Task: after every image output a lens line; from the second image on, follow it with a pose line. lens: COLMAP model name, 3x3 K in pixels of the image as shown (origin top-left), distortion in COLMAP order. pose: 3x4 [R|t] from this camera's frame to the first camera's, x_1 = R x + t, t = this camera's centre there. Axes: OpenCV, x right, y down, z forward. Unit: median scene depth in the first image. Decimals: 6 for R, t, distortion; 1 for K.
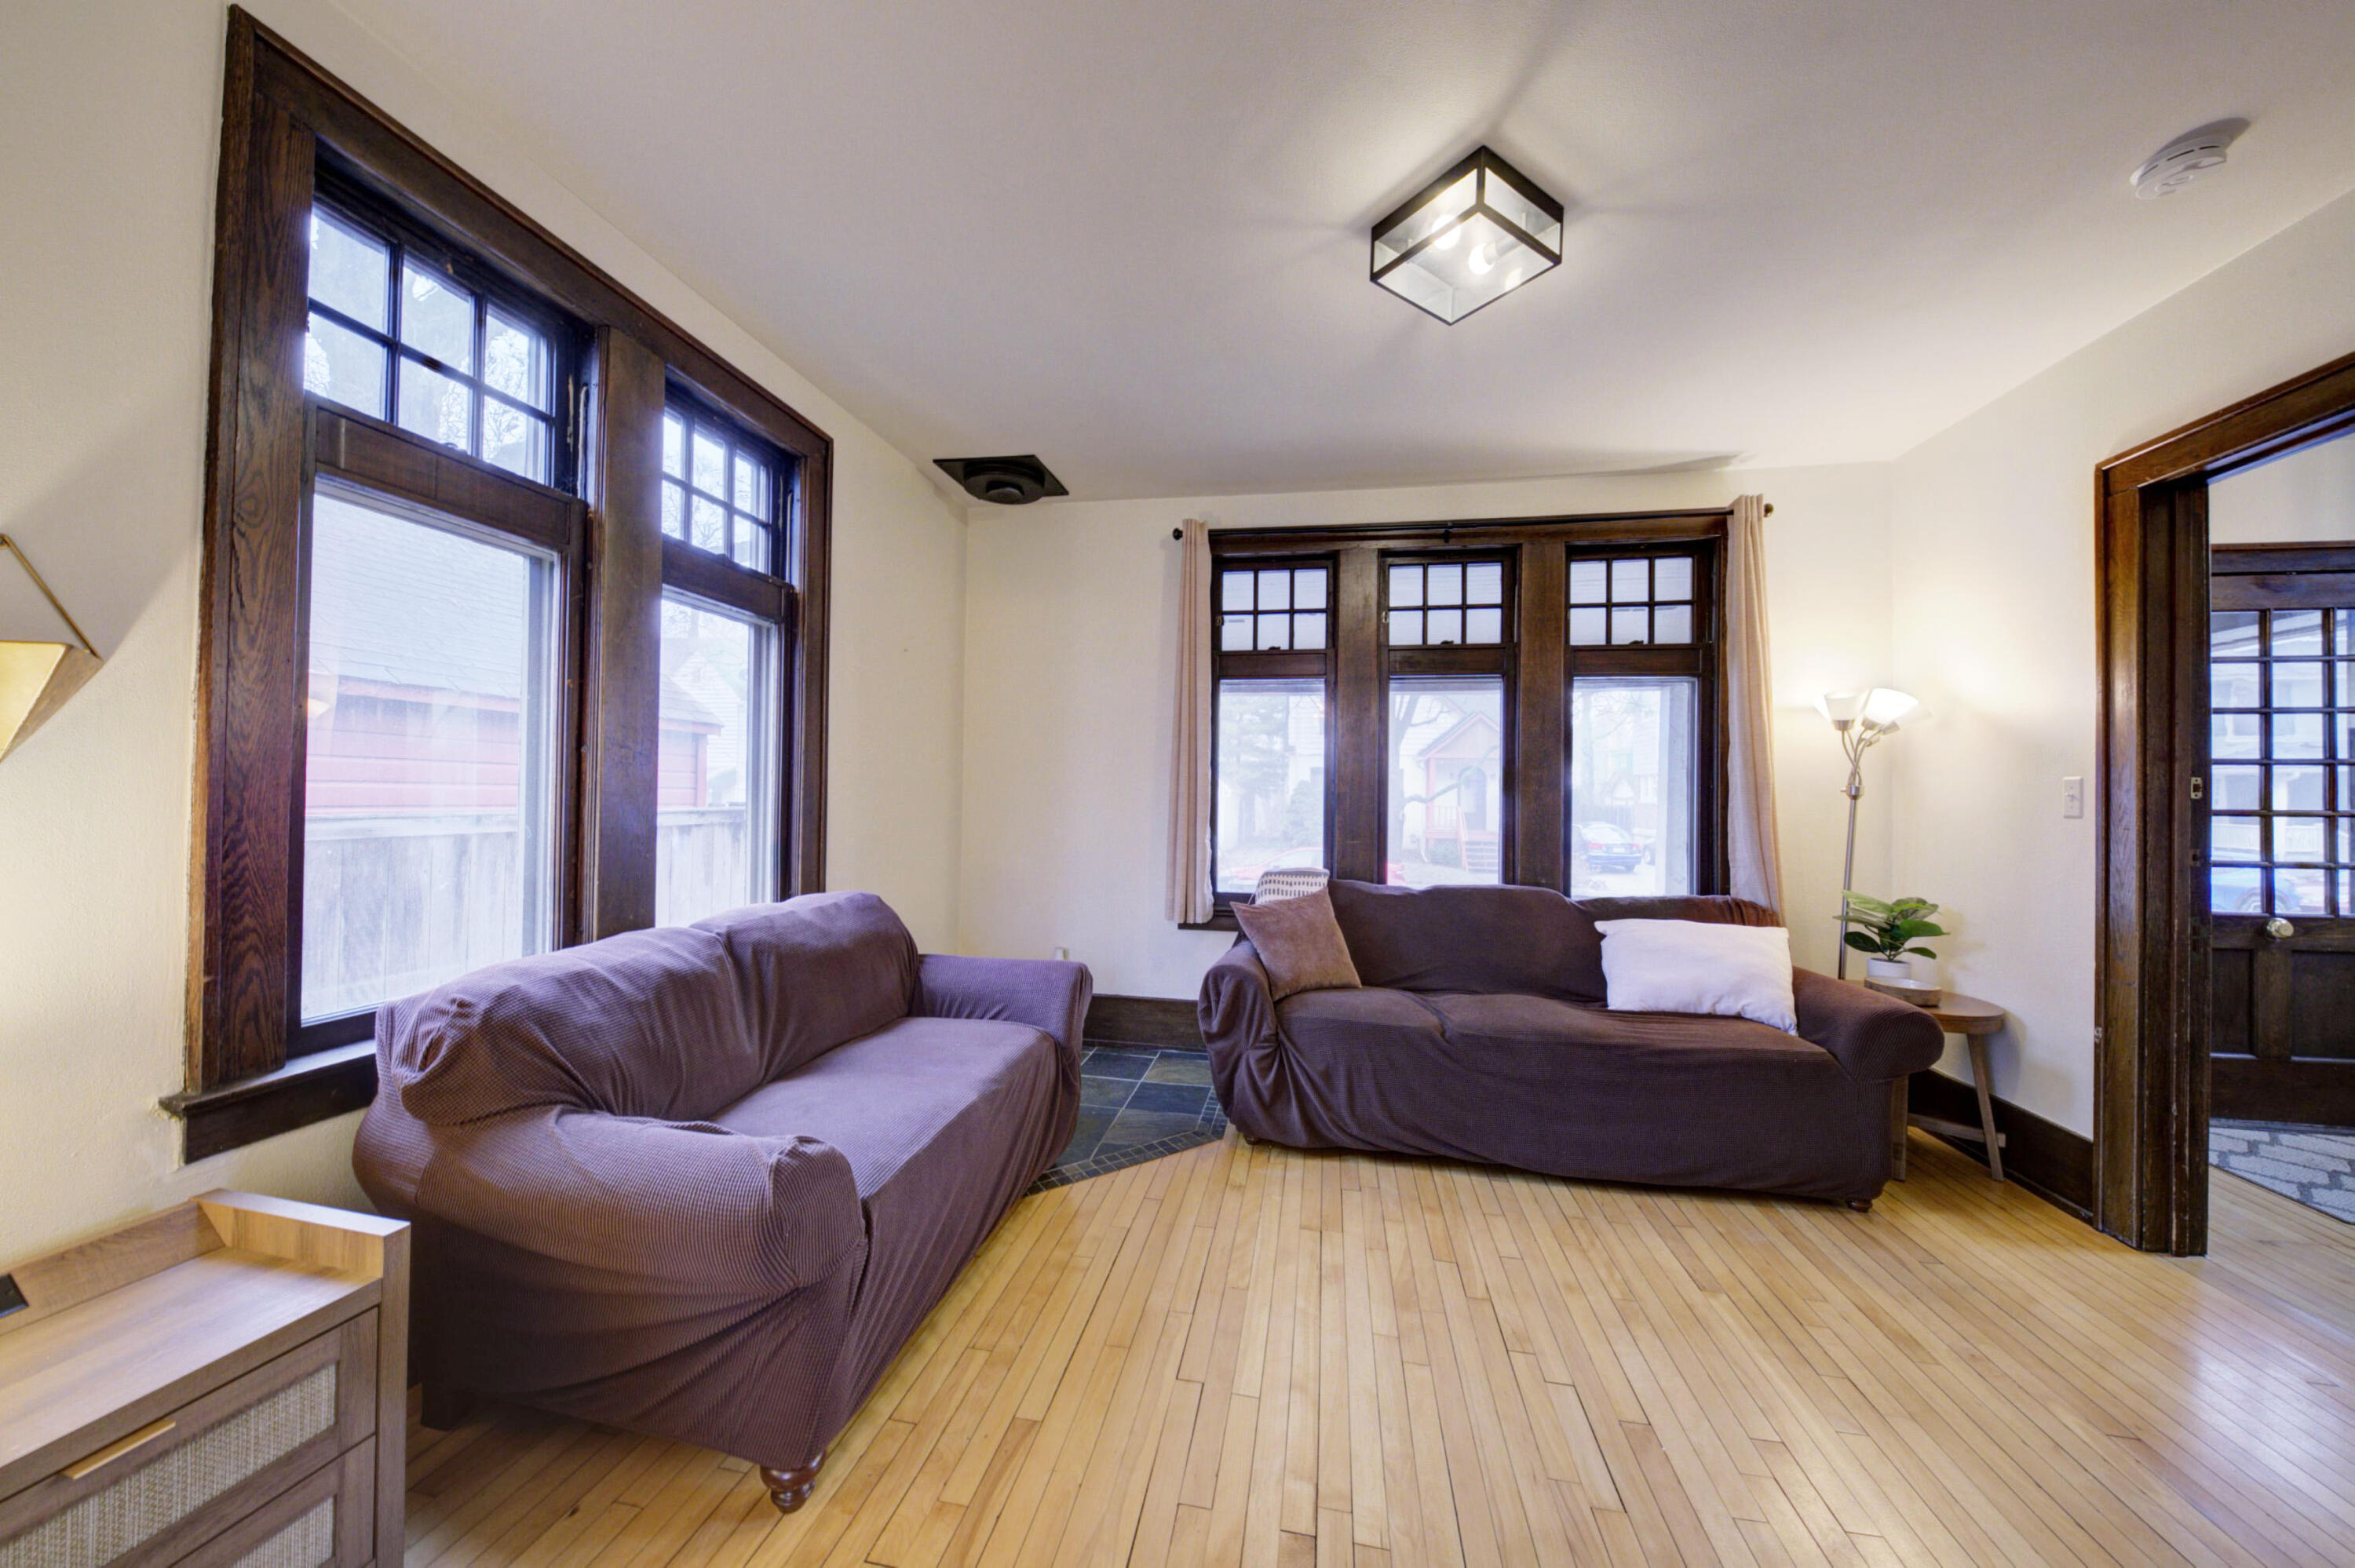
lens RADIAL K [[804.2, 0, 1197.6], [0, 804.2, 788.5], [0, 0, 1]] dist [0.000597, -0.000737]
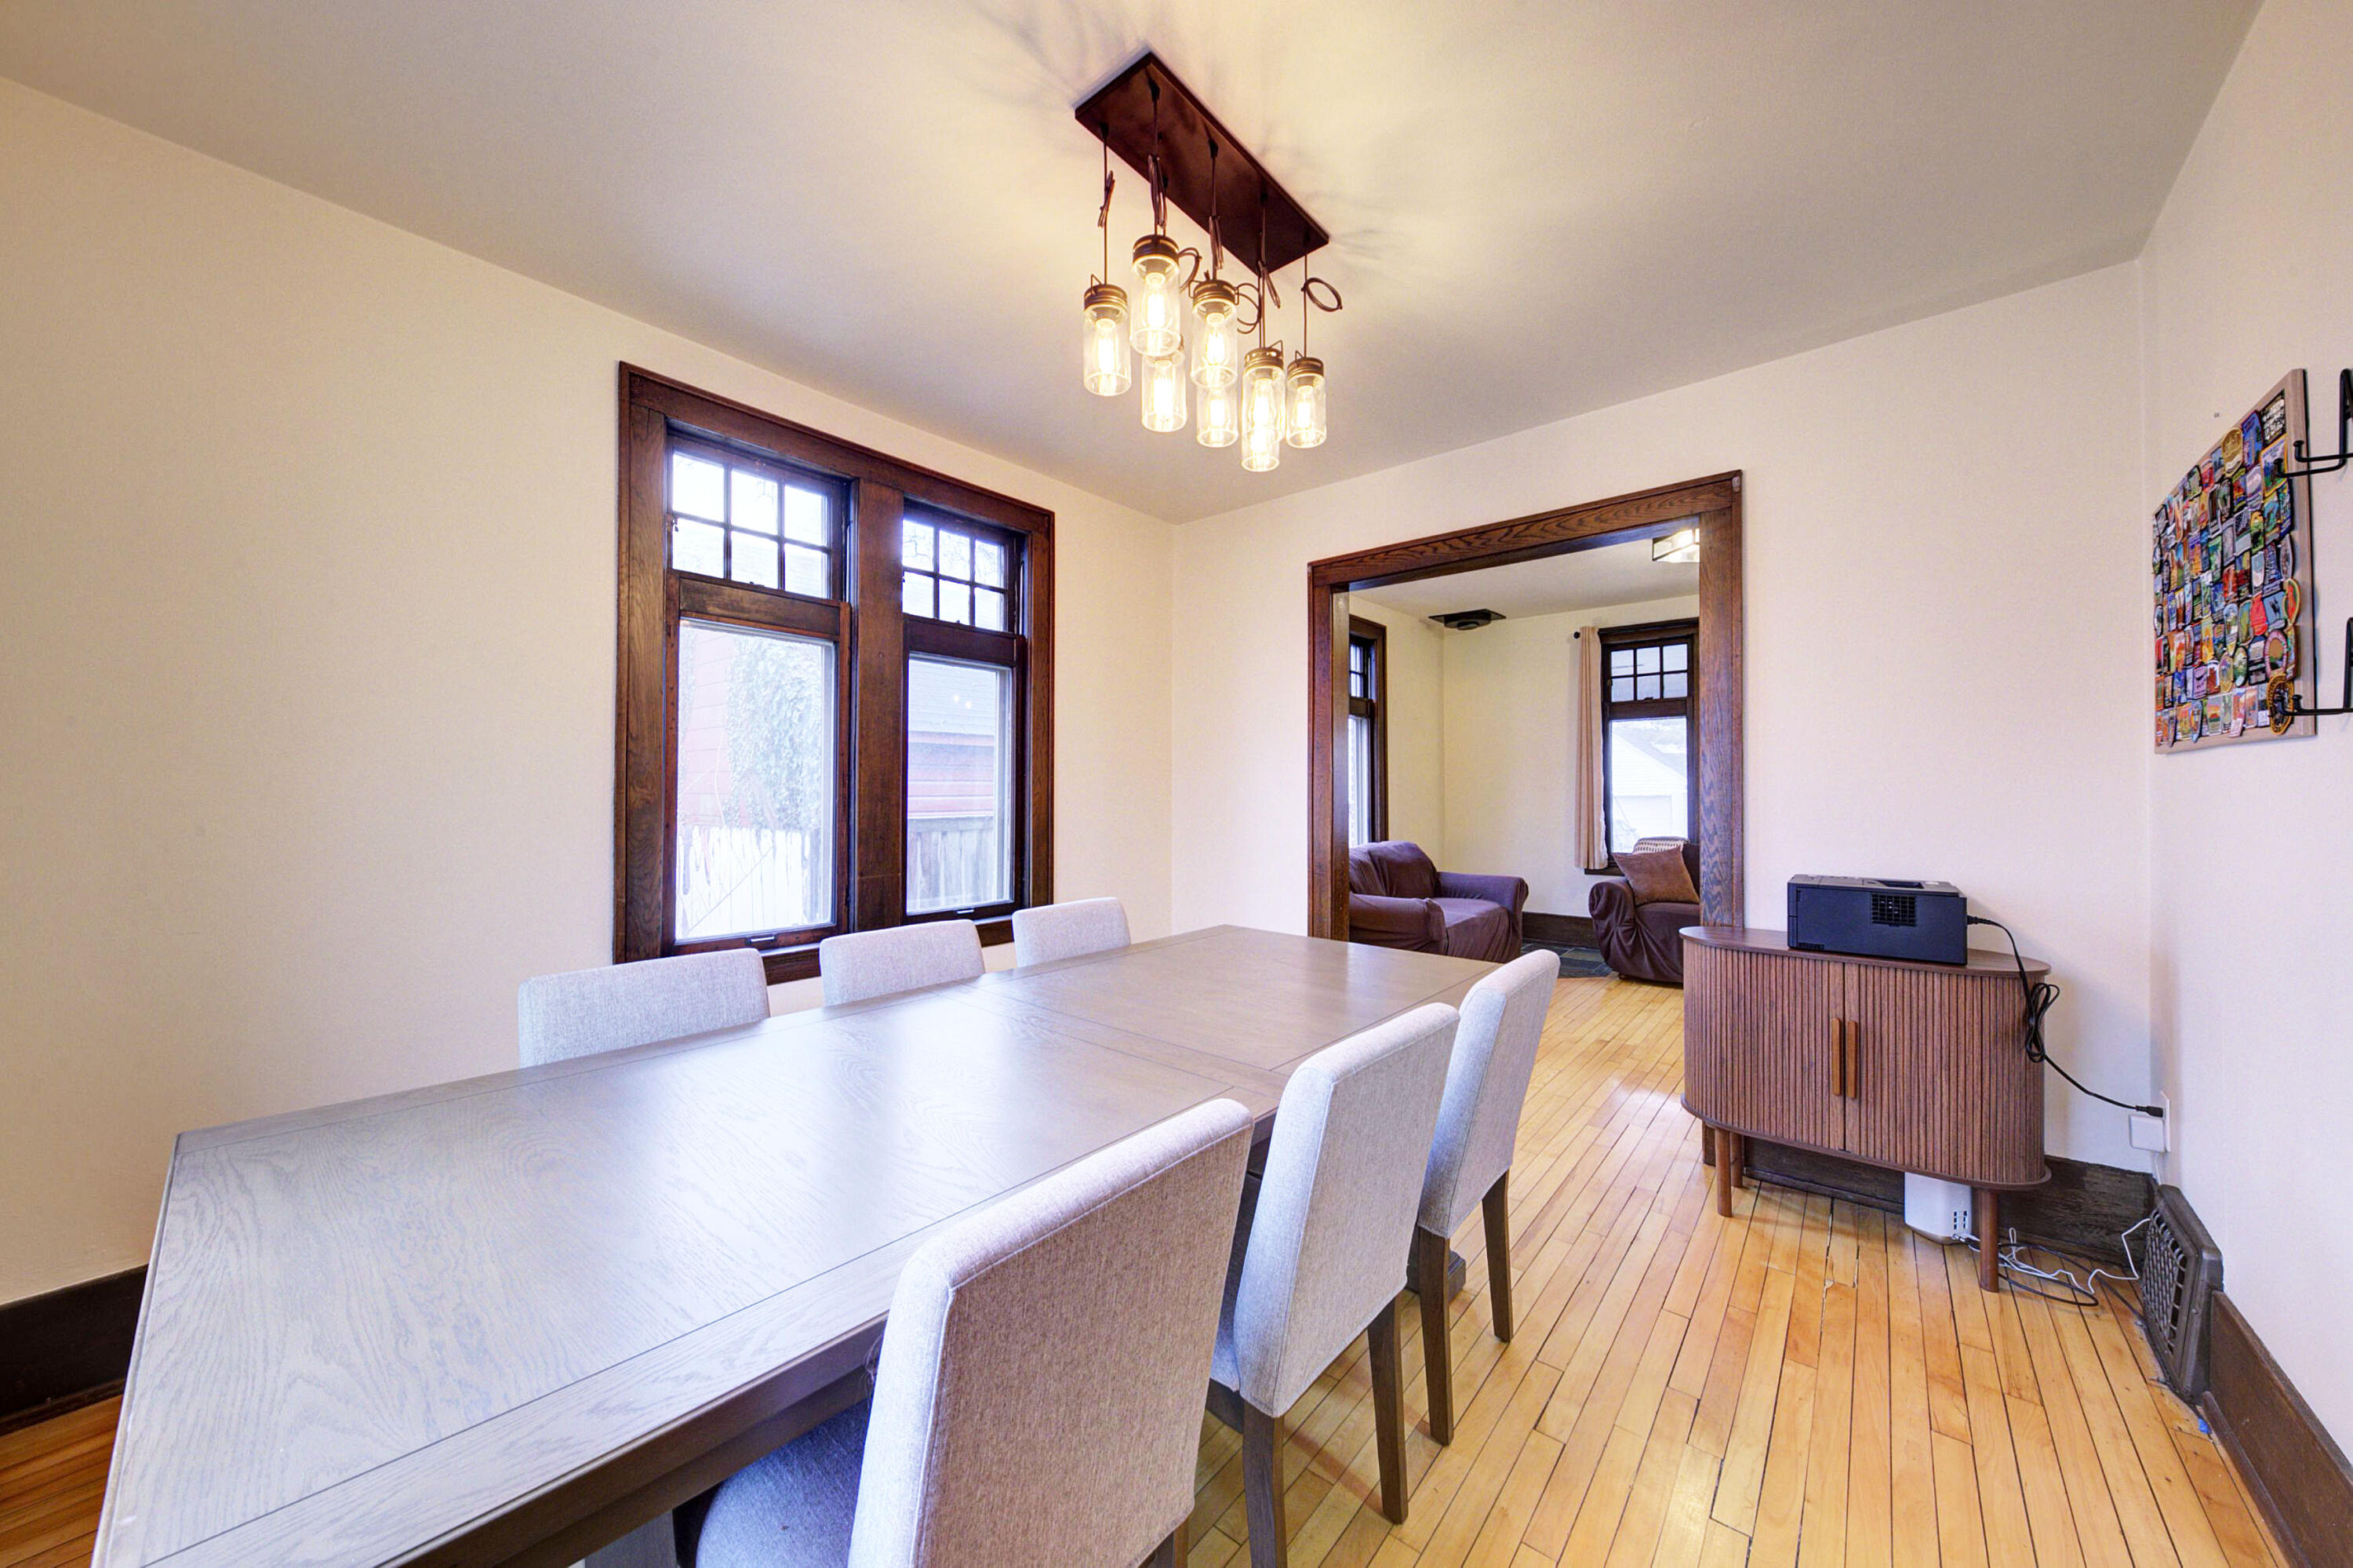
lens RADIAL K [[803.6, 0, 1162.3], [0, 803.6, 787.1], [0, 0, 1]] dist [0.000597, -0.000737]
pose [[0.846855, -0.023699, -0.531296, 0.128136], [0.023478, 0.999699, -0.007170, -0.011977], [0.531306, -0.006401, 0.847156, -0.890832]]
